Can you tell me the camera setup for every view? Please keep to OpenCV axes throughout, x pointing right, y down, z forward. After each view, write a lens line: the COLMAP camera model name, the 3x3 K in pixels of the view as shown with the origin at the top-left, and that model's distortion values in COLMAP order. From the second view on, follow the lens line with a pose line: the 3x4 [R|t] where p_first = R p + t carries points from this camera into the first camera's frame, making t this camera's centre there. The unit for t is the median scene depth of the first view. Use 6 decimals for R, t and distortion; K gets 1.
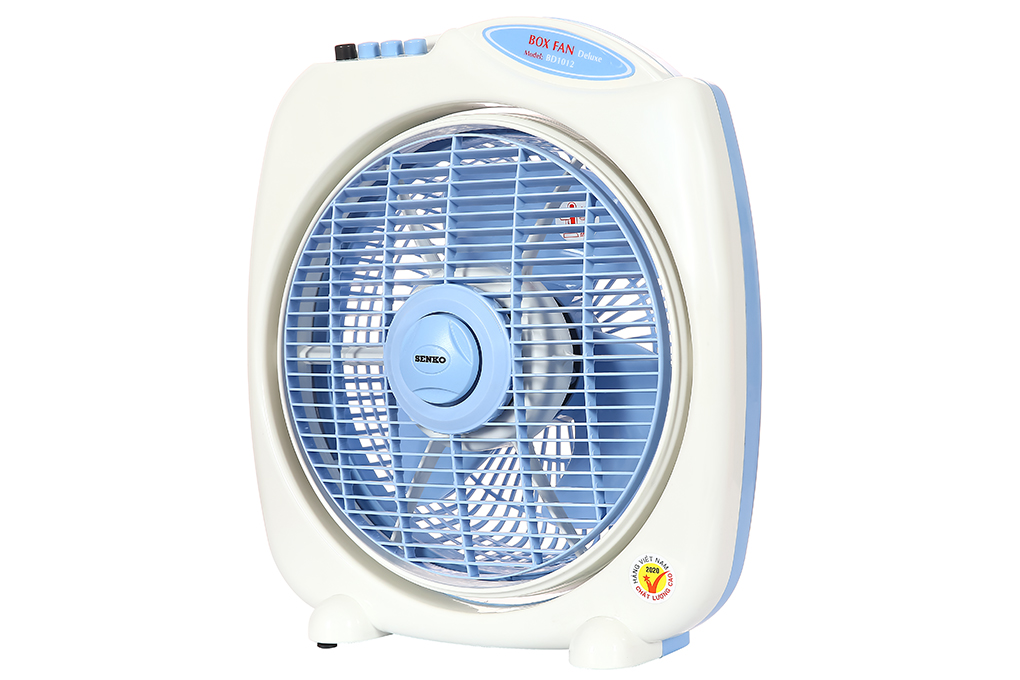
lens RADIAL K [[2056.8, 0, 509.9], [0, 2056.8, 335.5], [0, 0, 1]] dist [0.120007, 0.000000]
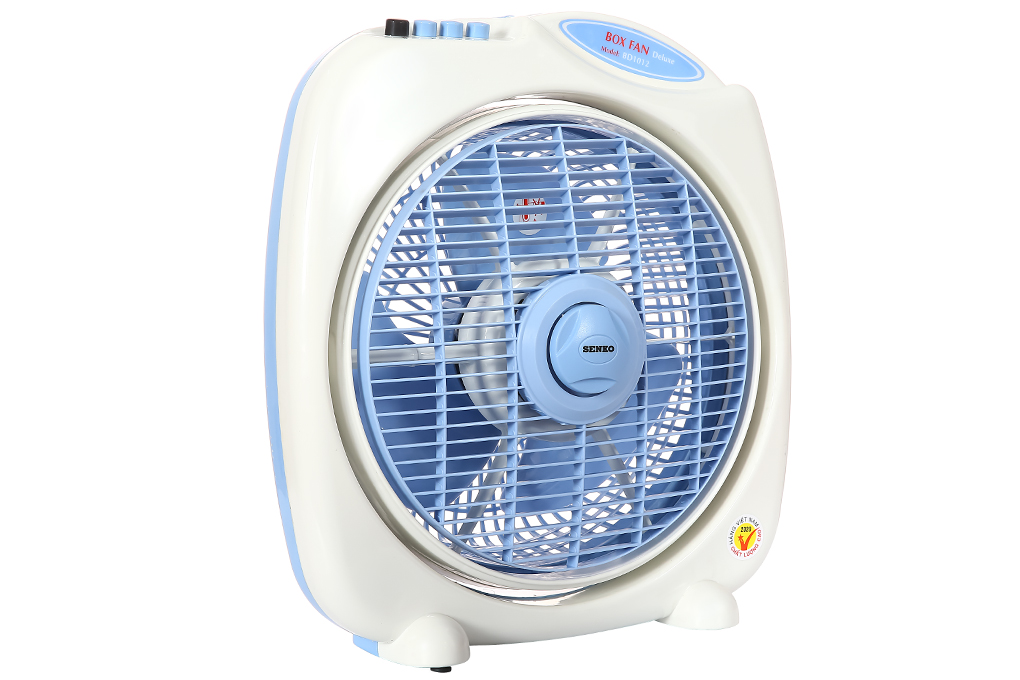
lens RADIAL K [[2056.8, 0, 510.4], [0, 2056.8, 345.3], [0, 0, 1]] dist [0.120007, 0.000000]
pose [[0.470661, -0.028435, 0.881856, -0.935587], [0.071242, 0.997442, -0.005860, 0.013200], [-0.879433, 0.065583, 0.471483, 0.572745]]
